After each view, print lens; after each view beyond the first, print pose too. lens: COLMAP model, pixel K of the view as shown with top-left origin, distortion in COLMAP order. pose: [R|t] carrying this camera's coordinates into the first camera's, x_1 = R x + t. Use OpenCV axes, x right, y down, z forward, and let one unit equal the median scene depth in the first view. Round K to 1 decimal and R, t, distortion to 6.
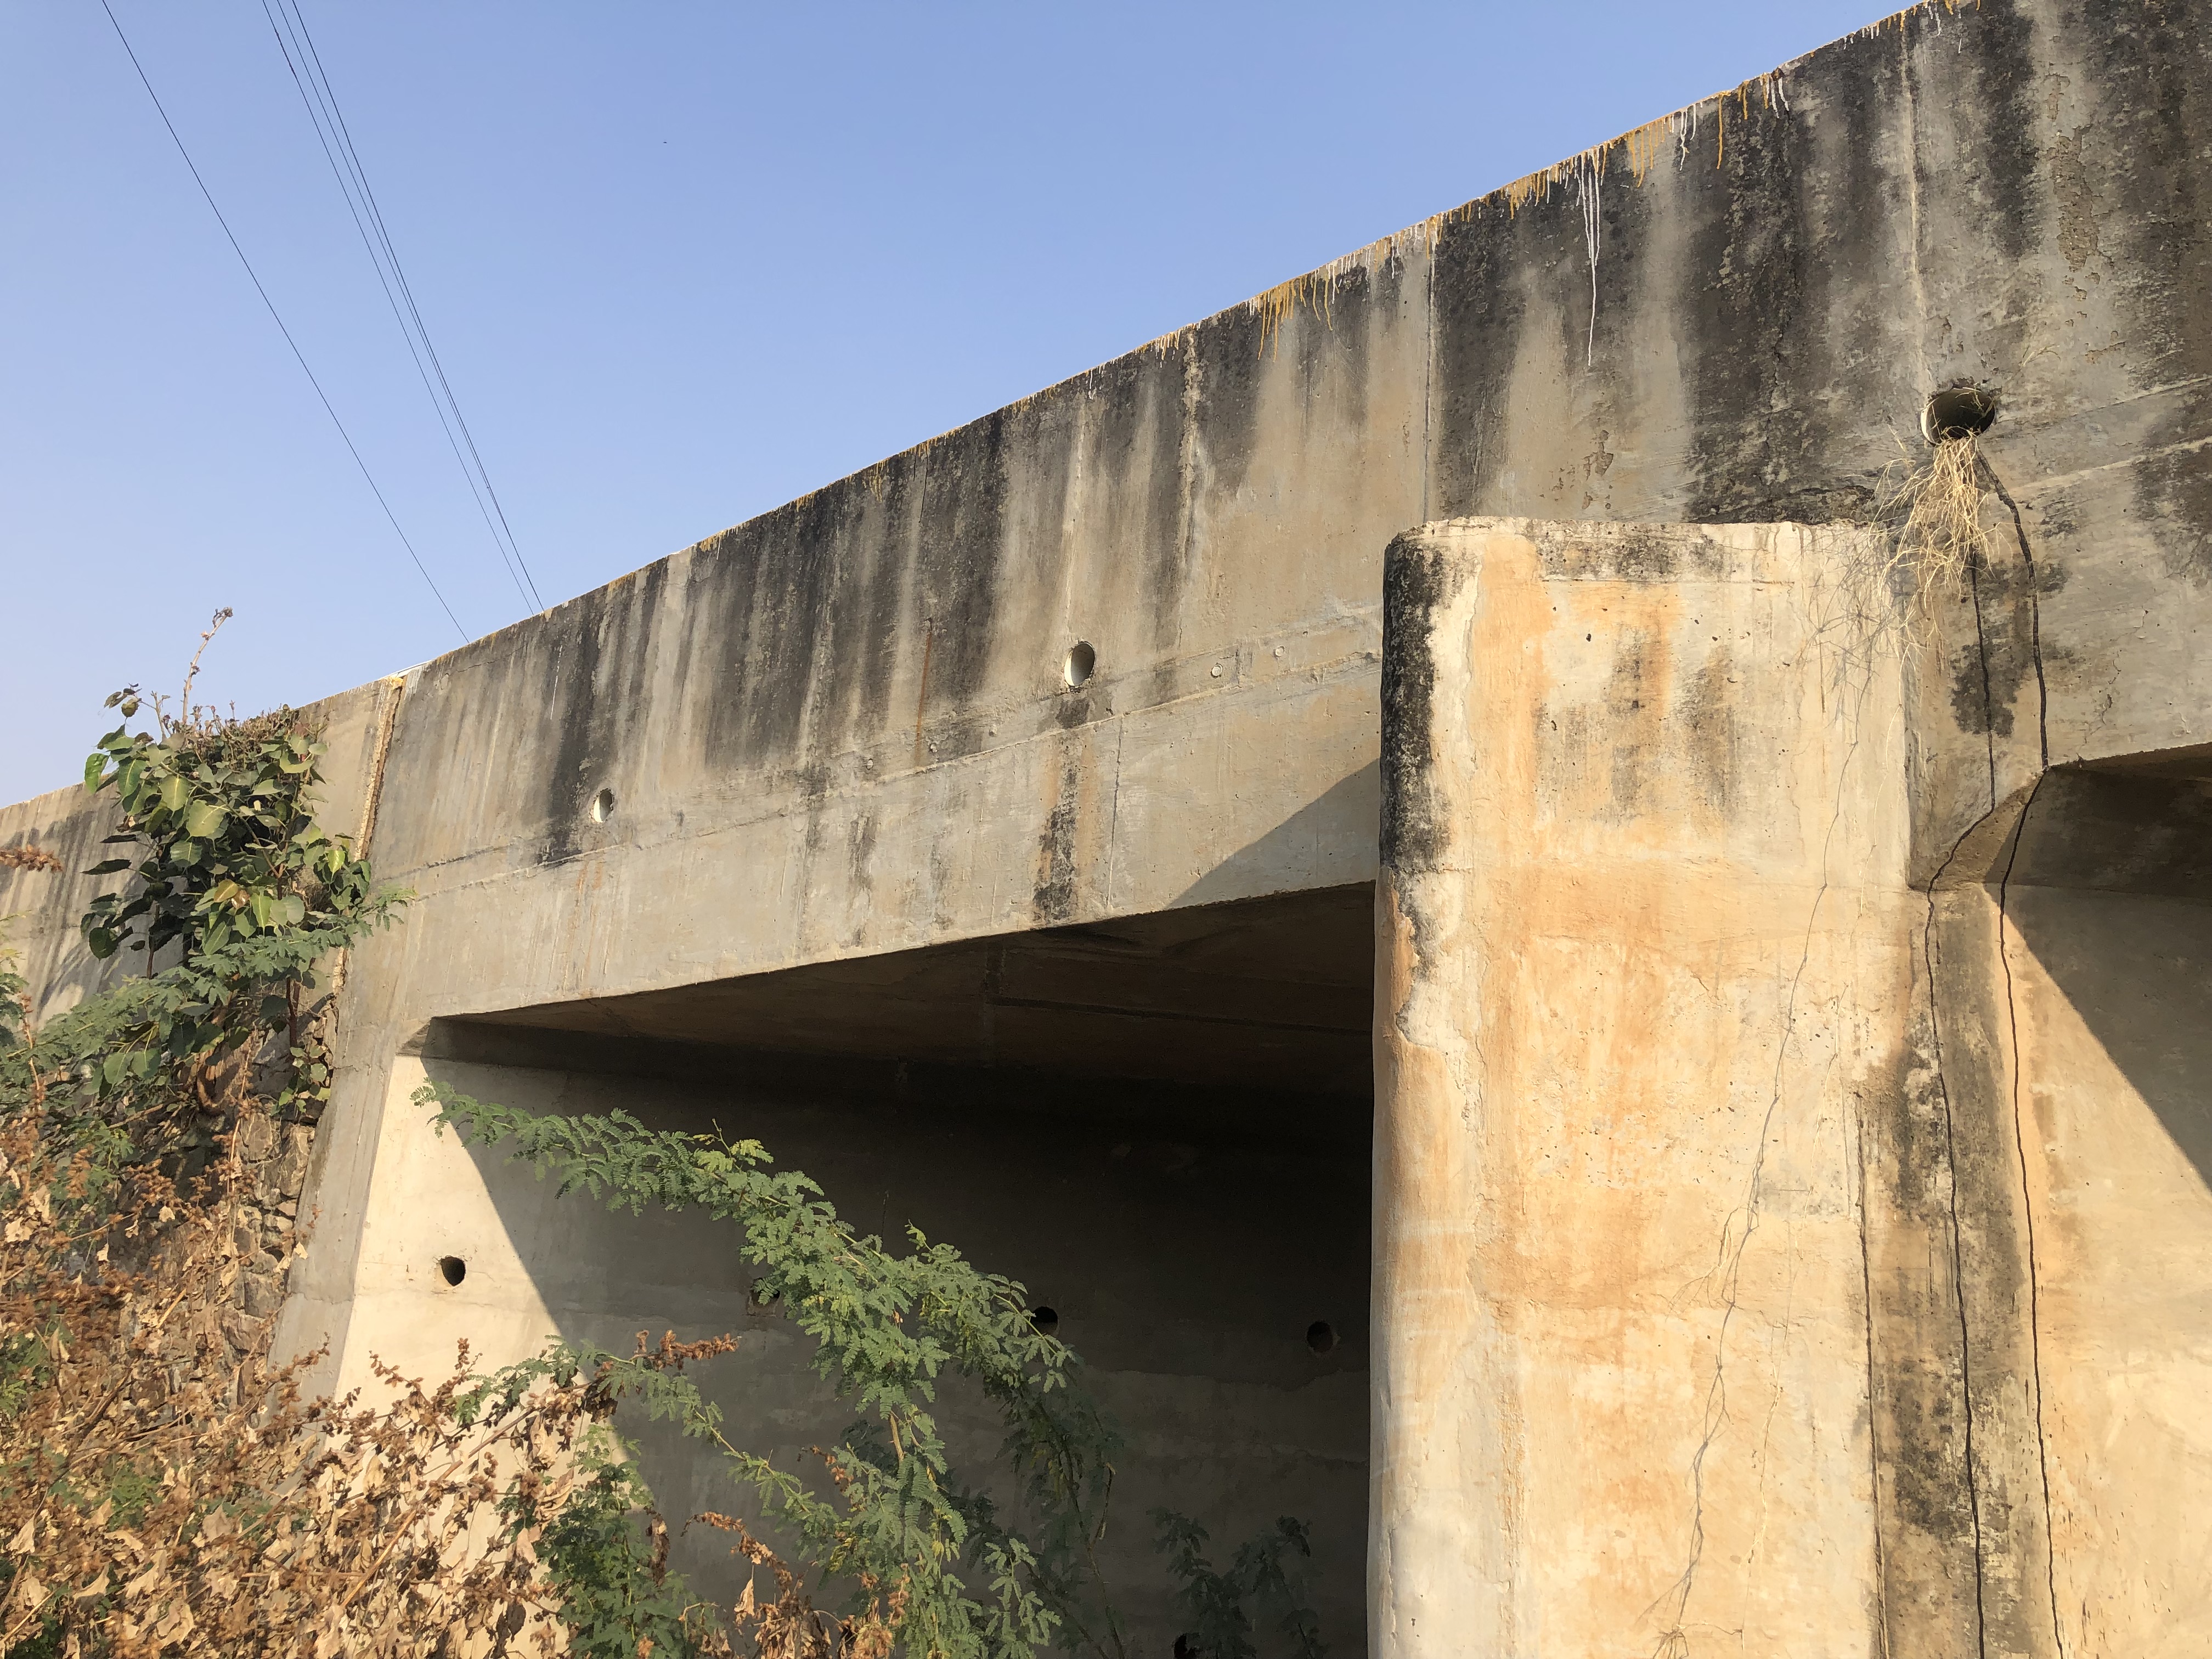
lens RADIAL K [[1822.8, 0, 1119.4], [0, 1822.8, 817.6], [0, 0, 1]] dist [0.033859, -0.020791]
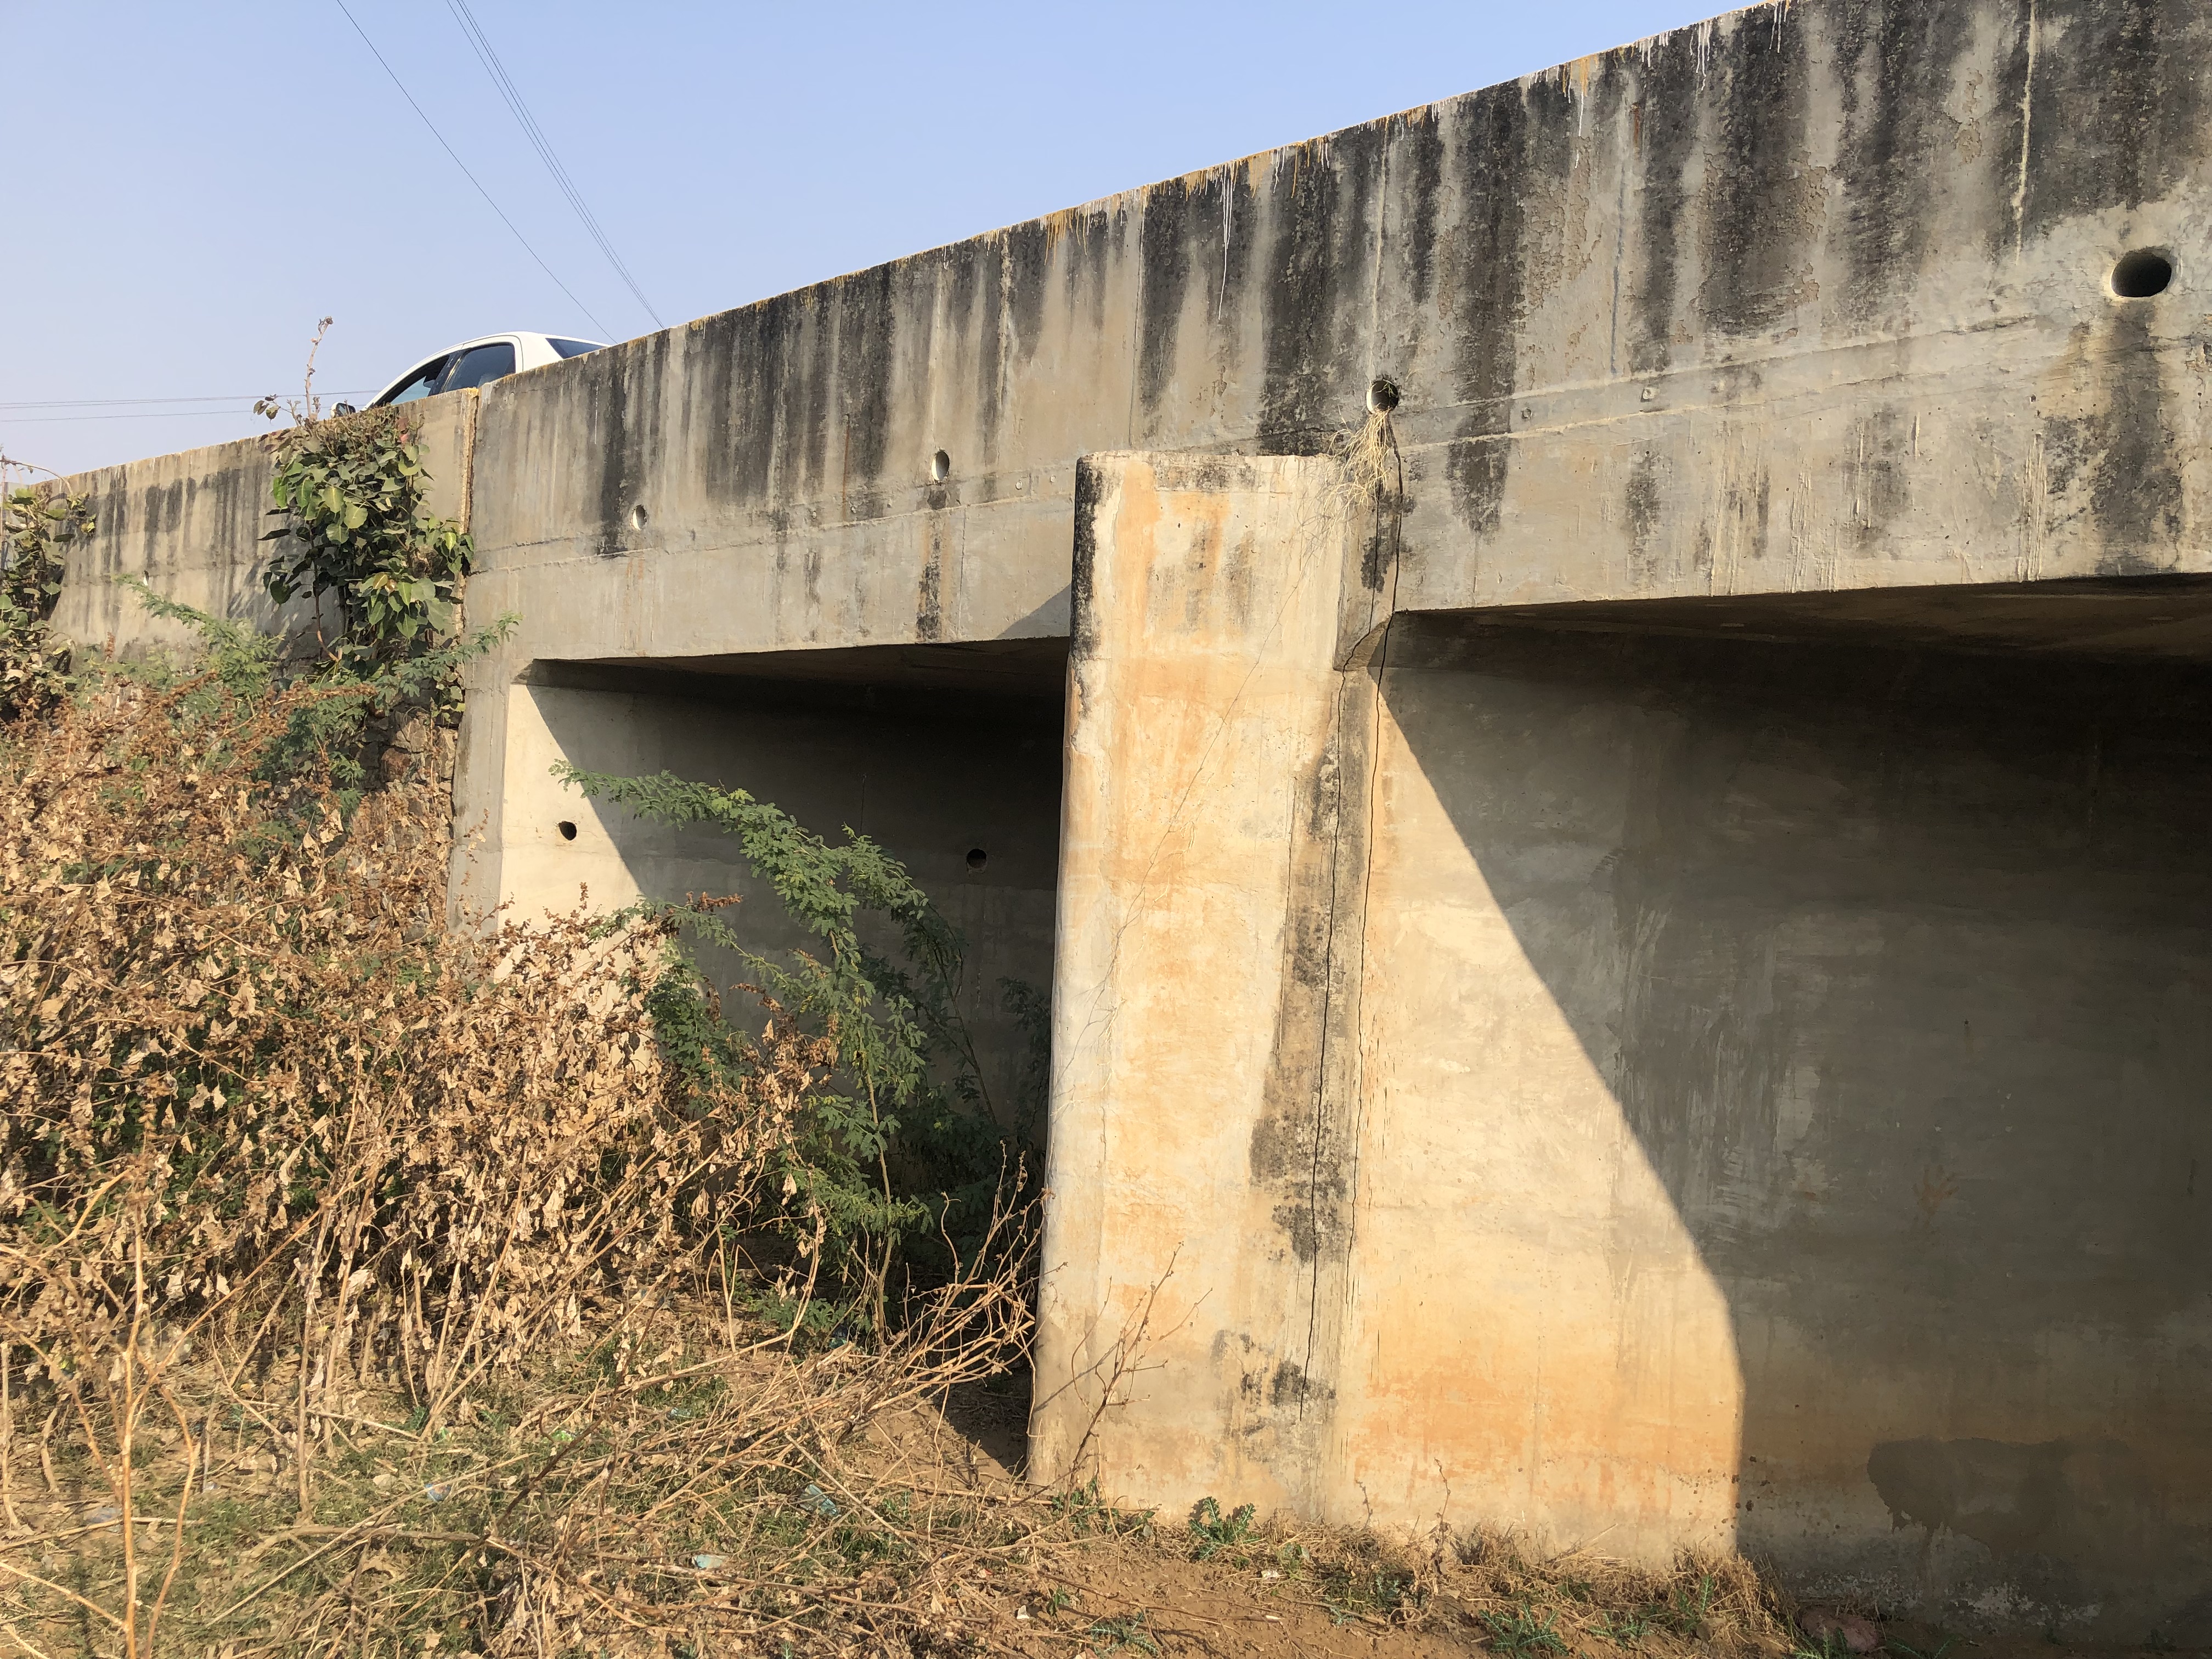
lens RADIAL K [[1822.8, 0, 1117.9], [0, 1822.8, 827.7], [0, 0, 1]] dist [0.033859, -0.020791]
pose [[0.999526, -0.011509, -0.028556, 0.223015], [0.018918, 0.961340, 0.274714, -0.279284], [0.024291, -0.275124, 0.961102, -0.740581]]
